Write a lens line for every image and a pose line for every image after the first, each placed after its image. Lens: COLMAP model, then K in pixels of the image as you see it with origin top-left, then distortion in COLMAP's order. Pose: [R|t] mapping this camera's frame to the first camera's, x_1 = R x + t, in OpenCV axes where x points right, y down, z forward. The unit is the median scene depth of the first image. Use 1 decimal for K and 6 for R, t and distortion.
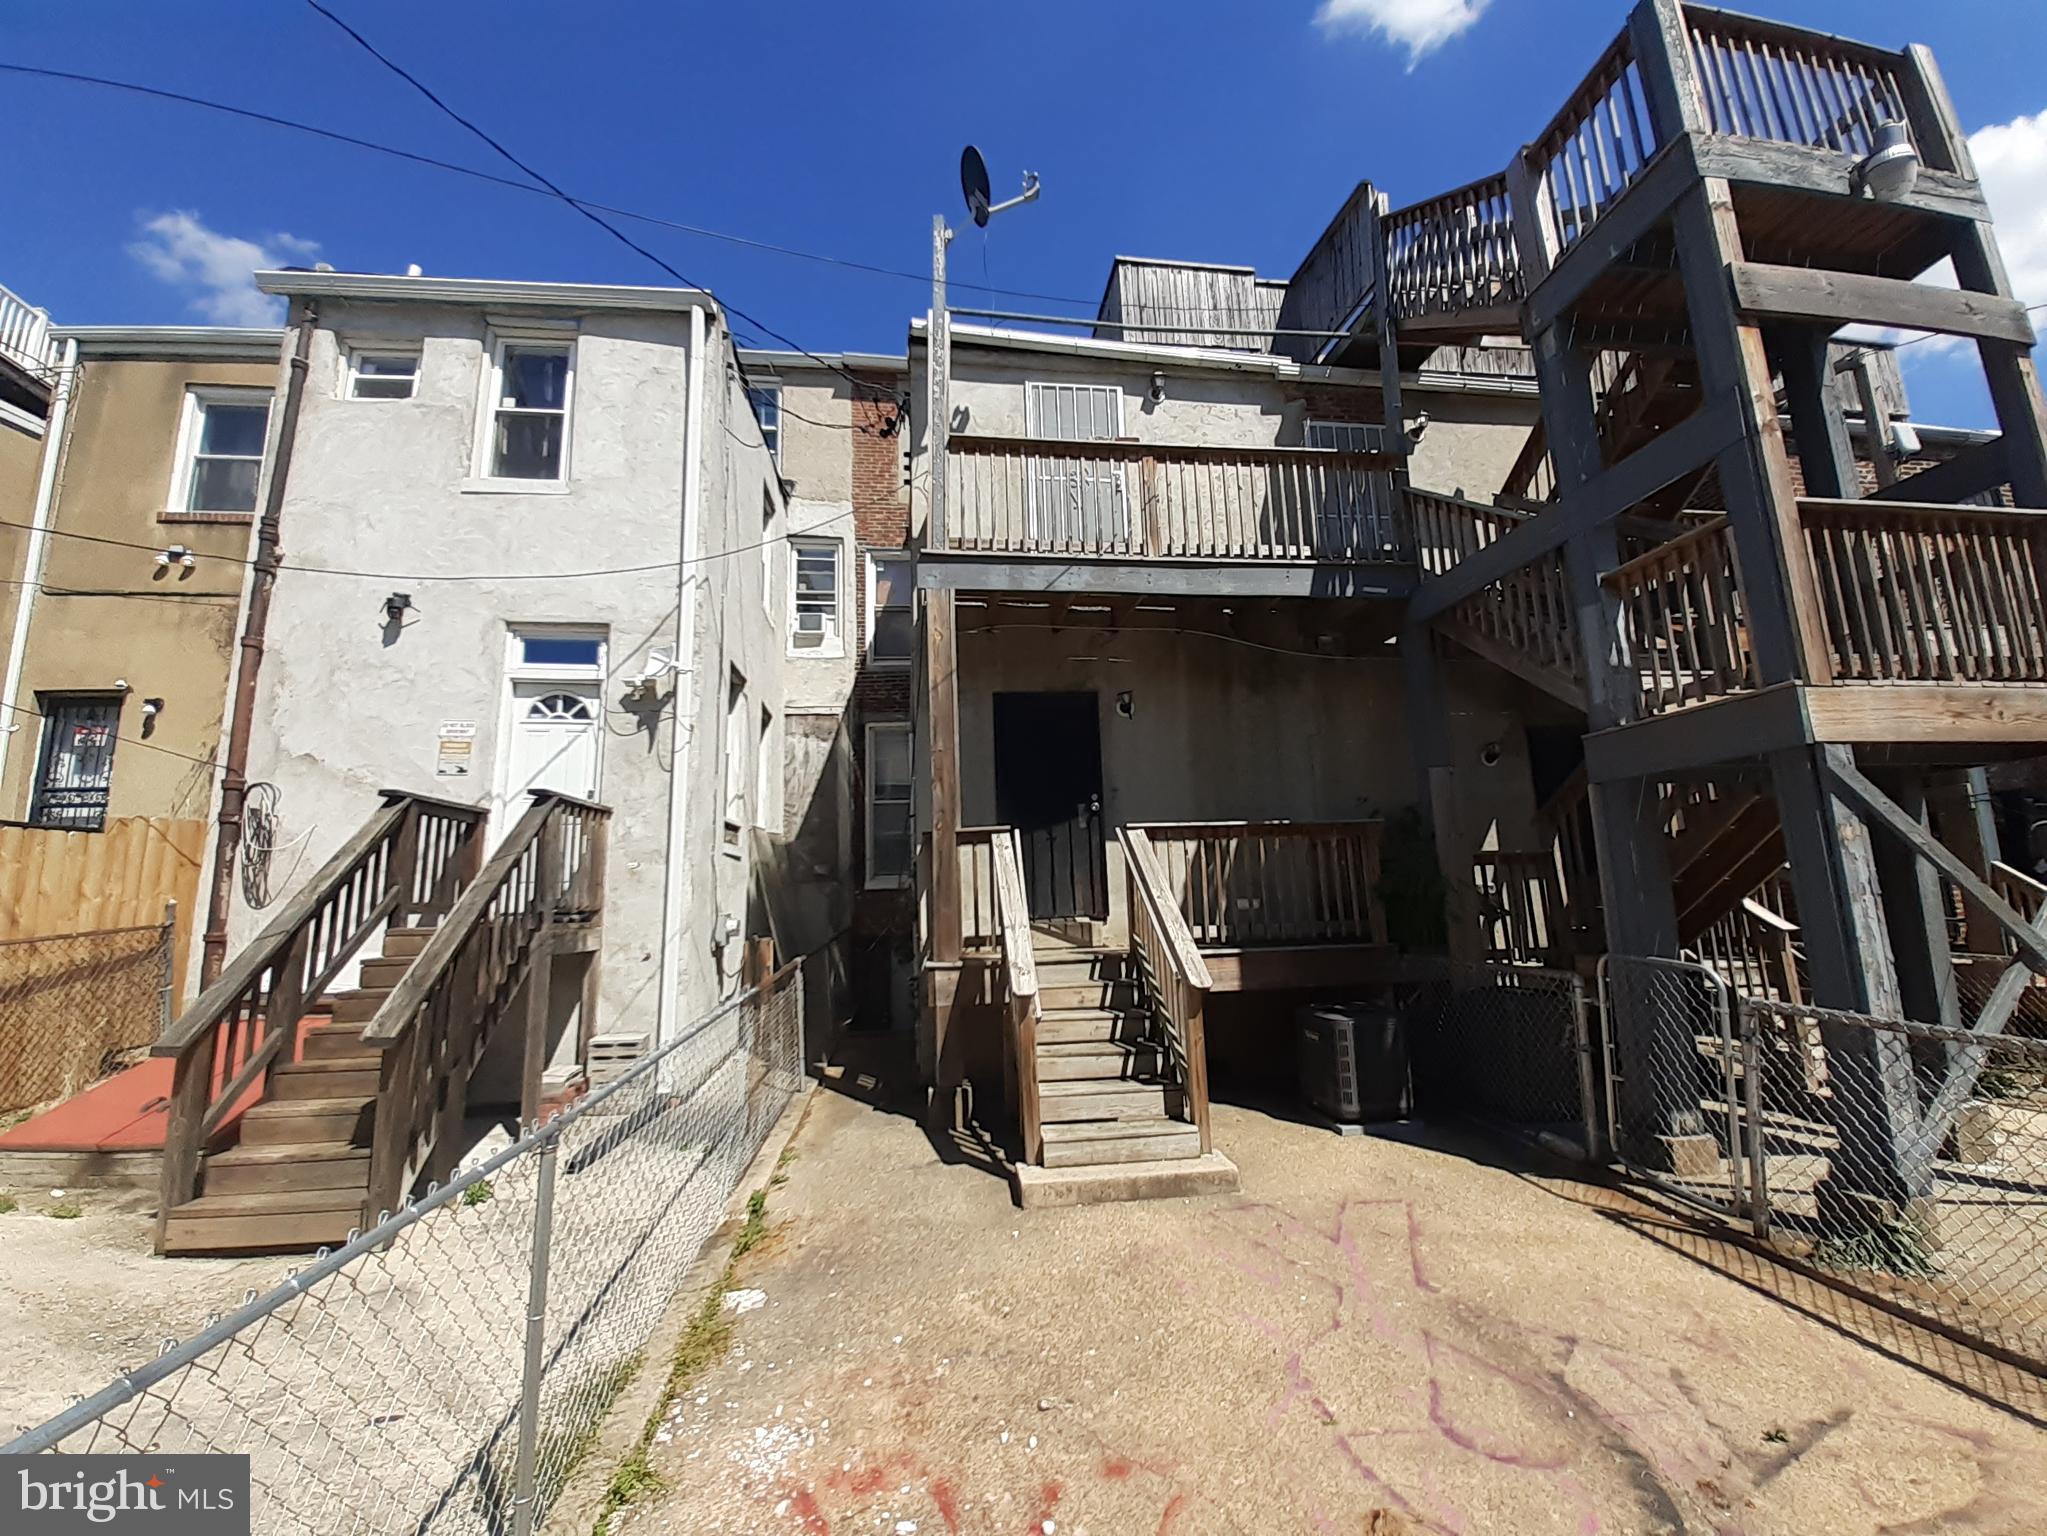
lens RADIAL K [[808.5, 0, 1038.7], [0, 808.5, 765.4], [0, 0, 1]] dist [0.010253, -0.010064]
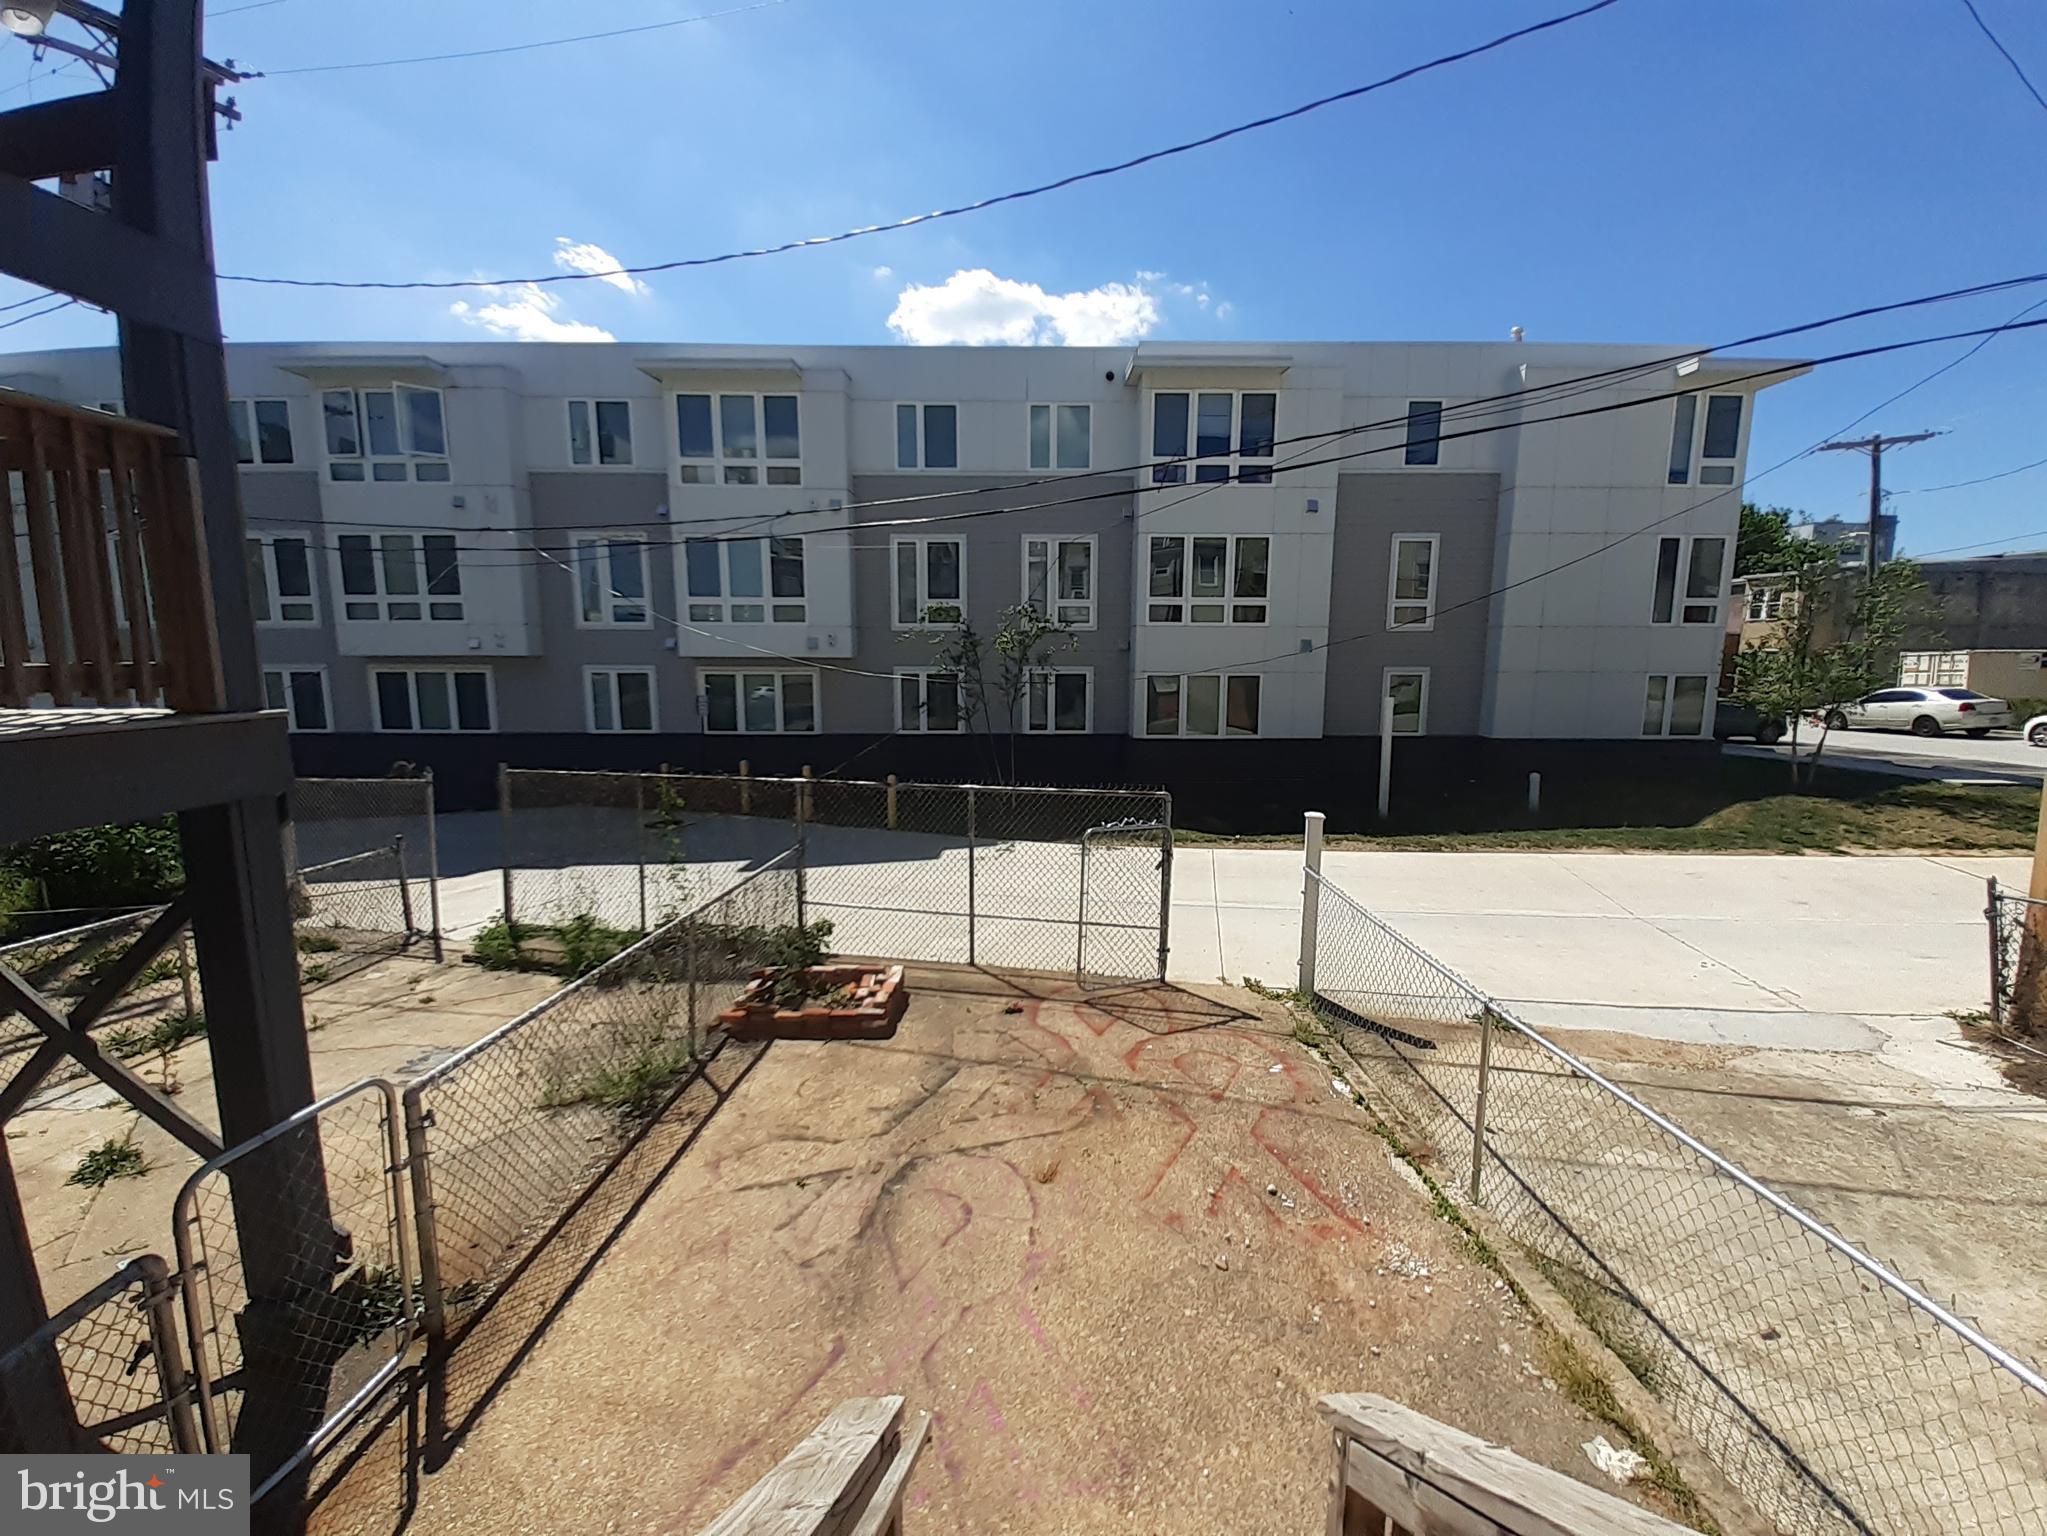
lens RADIAL K [[808.5, 0, 1038.7], [0, 808.5, 765.4], [0, 0, 1]] dist [0.010253, -0.010064]
pose [[-0.992068, 0.012106, 0.125114, 0.124335], [0.007058, 0.999146, -0.040711, -0.015599], [-0.125500, -0.039505, -0.991307, 2.225597]]
